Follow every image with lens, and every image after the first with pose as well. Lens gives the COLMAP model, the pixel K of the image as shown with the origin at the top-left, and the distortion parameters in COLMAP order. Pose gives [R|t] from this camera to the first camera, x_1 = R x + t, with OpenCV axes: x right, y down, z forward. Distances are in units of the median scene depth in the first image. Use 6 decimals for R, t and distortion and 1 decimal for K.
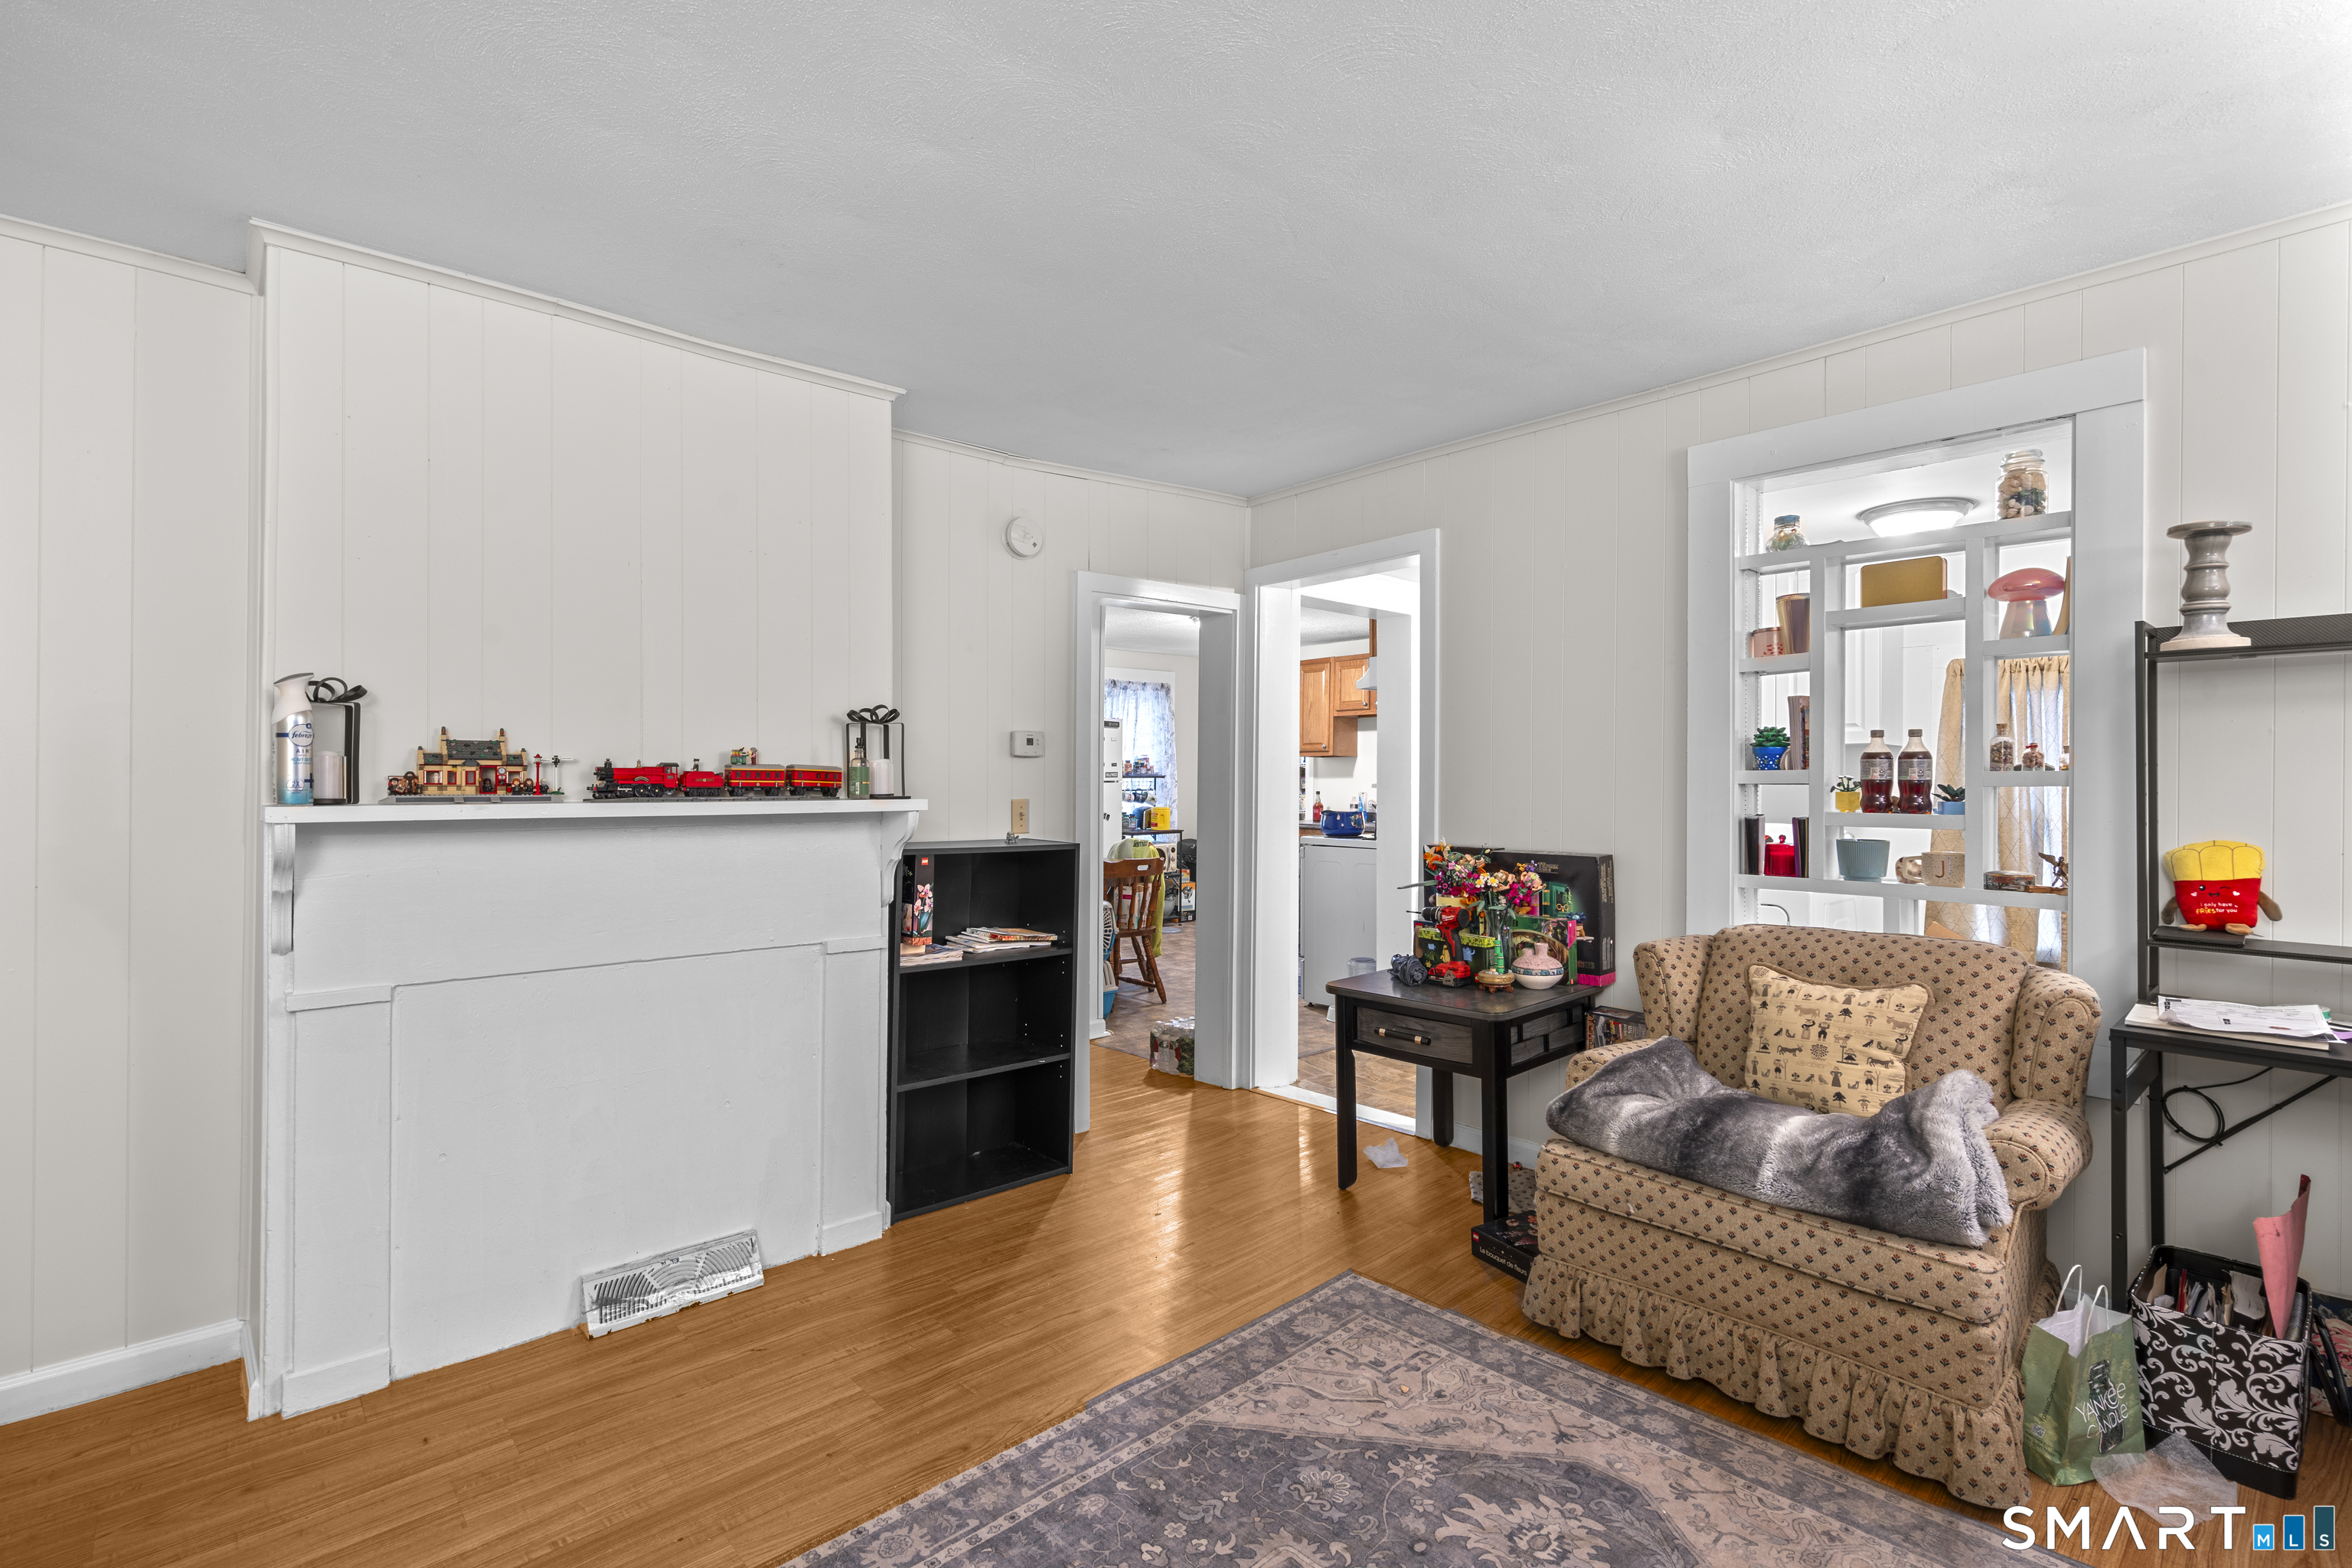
lens RADIAL K [[1080.7, 0, 1175.9], [0, 1080.7, 777.0], [0, 0, 1]] dist [-0.002252, -0.000209]
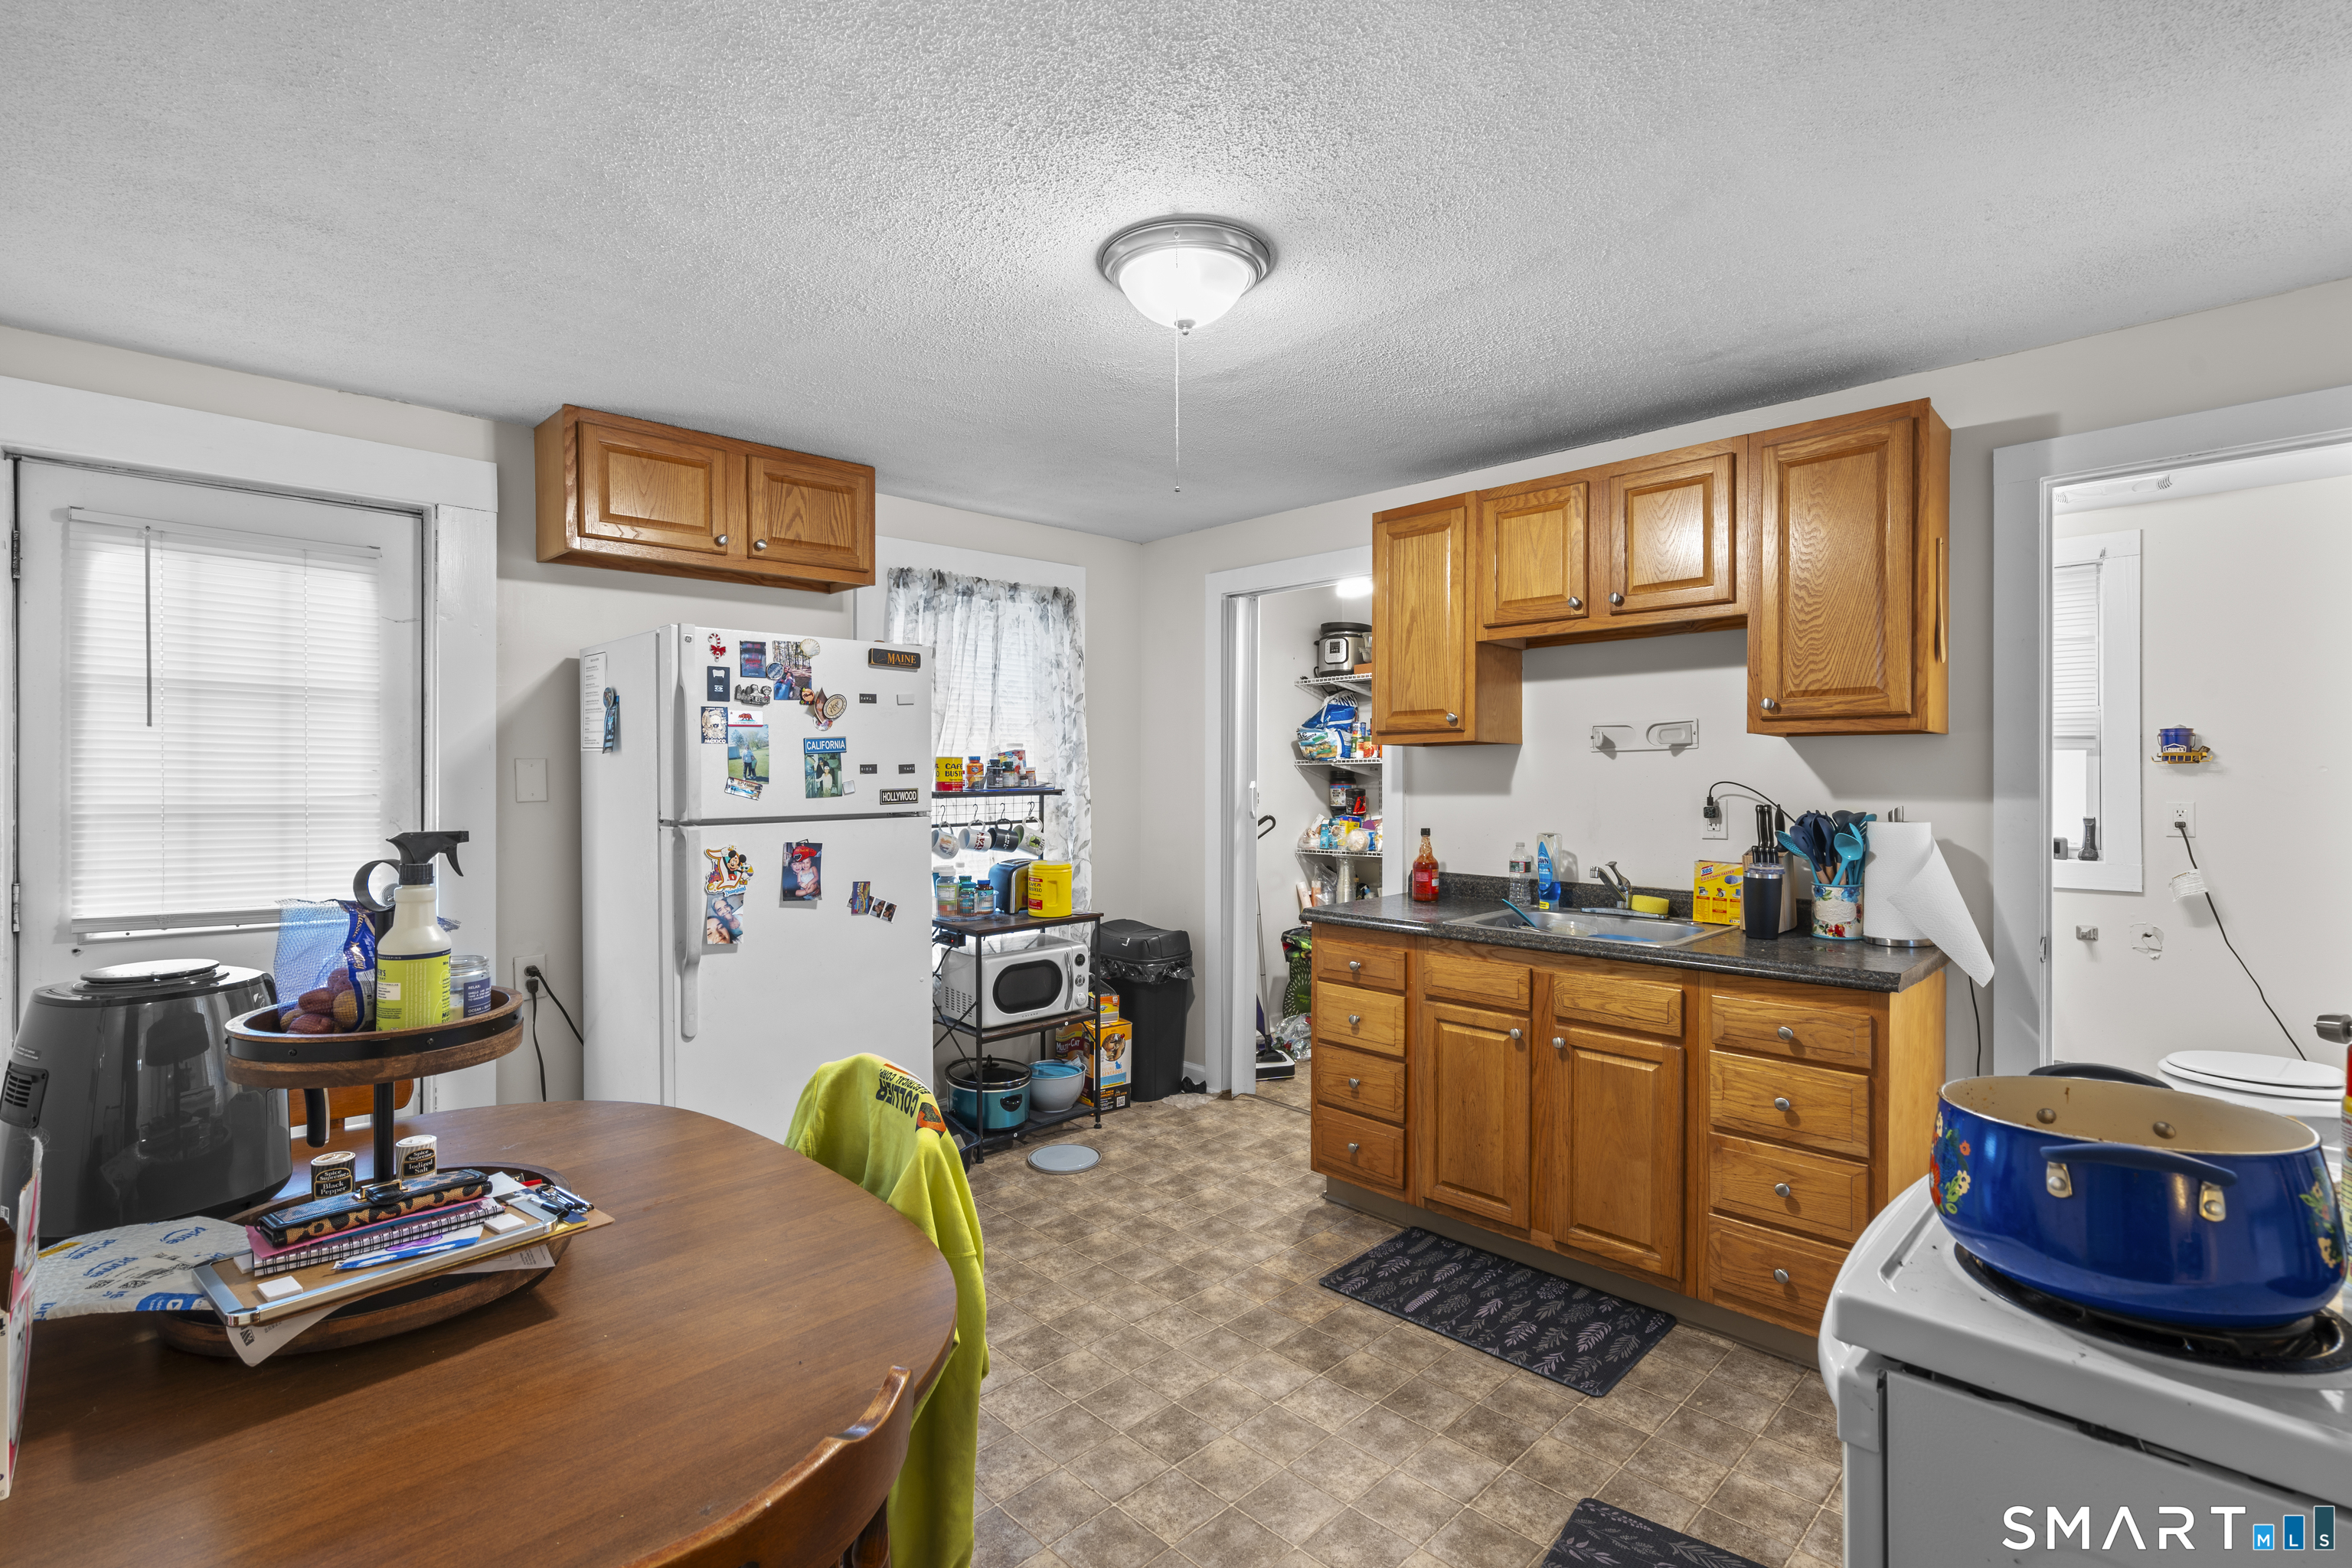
lens RADIAL K [[1080.7, 0, 1175.7], [0, 1080.7, 779.6], [0, 0, 1]] dist [-0.002252, -0.000209]
pose [[0.998715, -0.007545, 0.050112, 0.014861], [0.007283, 0.999959, 0.005407, -0.007792], [-0.050151, -0.005035, 0.998729, 0.557352]]
